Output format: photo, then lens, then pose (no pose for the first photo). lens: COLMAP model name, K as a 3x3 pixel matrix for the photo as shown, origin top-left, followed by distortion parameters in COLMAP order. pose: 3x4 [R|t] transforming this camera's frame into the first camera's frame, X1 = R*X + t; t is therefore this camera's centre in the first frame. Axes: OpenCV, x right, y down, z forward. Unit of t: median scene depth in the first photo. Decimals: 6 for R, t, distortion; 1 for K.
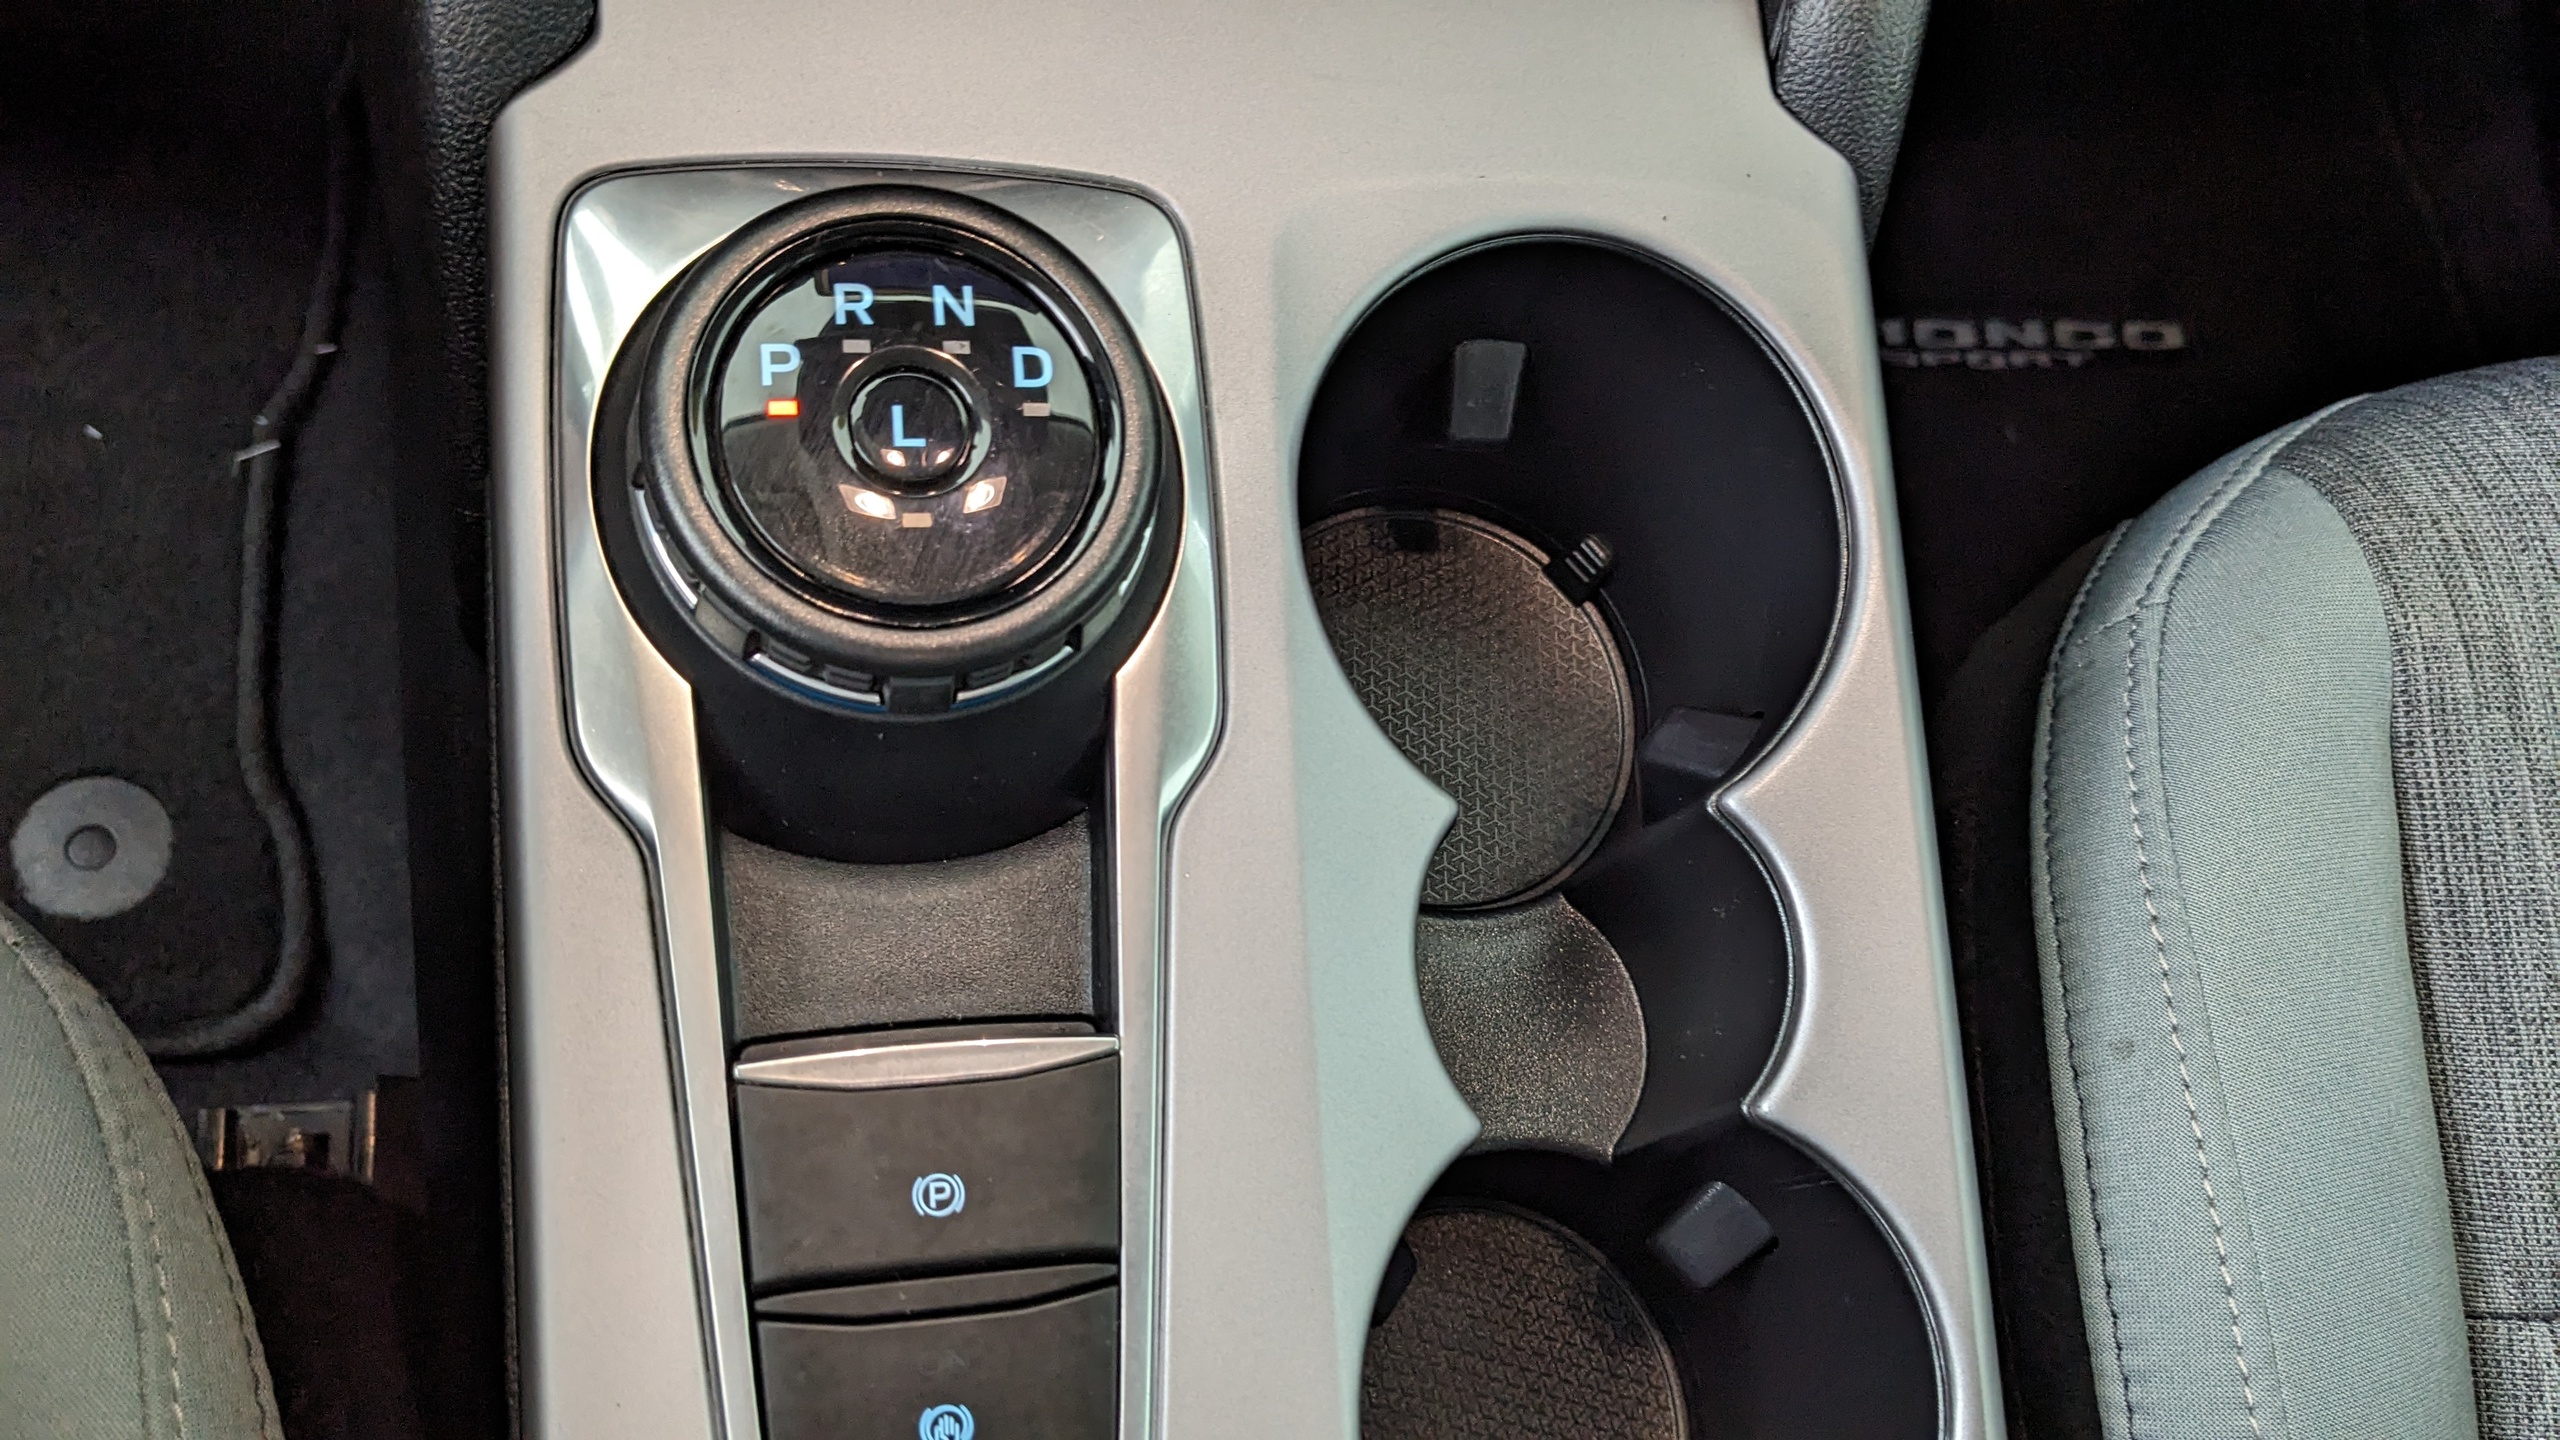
lens RADIAL K [[1967.7, 0, 1287.3], [0, 1967.7, 717.5], [0, 0, 1]] dist [0.051616, -0.103346]
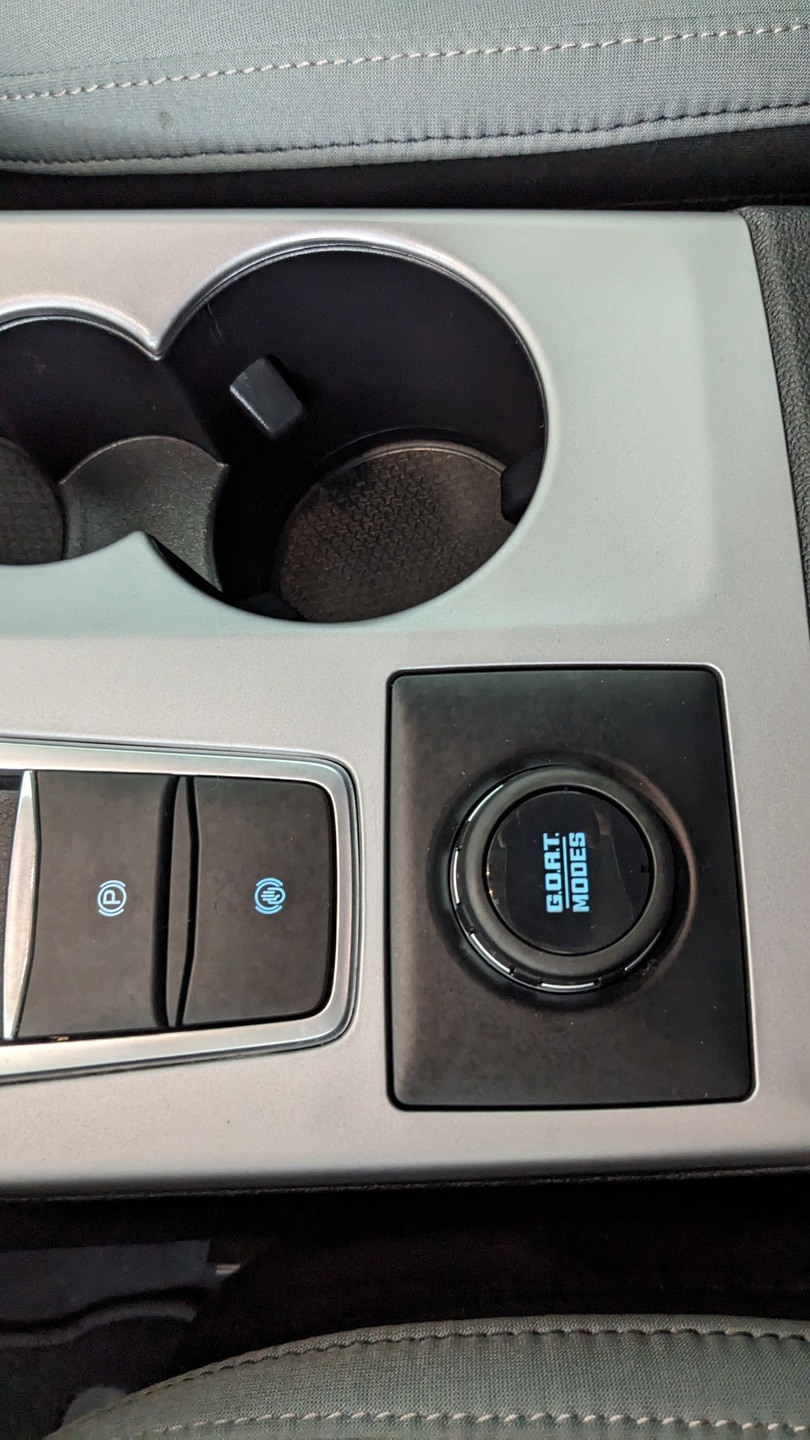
lens RADIAL K [[1106.9, 0, 429.3], [0, 1106.9, 716.9], [0, 0, 1]] dist [0.051616, -0.103346]
pose [[0.054885, -0.998449, 0.009305, -0.031996], [0.984973, 0.055668, 0.163490, 0.260893], [-0.163755, 0.000192, 0.986501, 0.132422]]
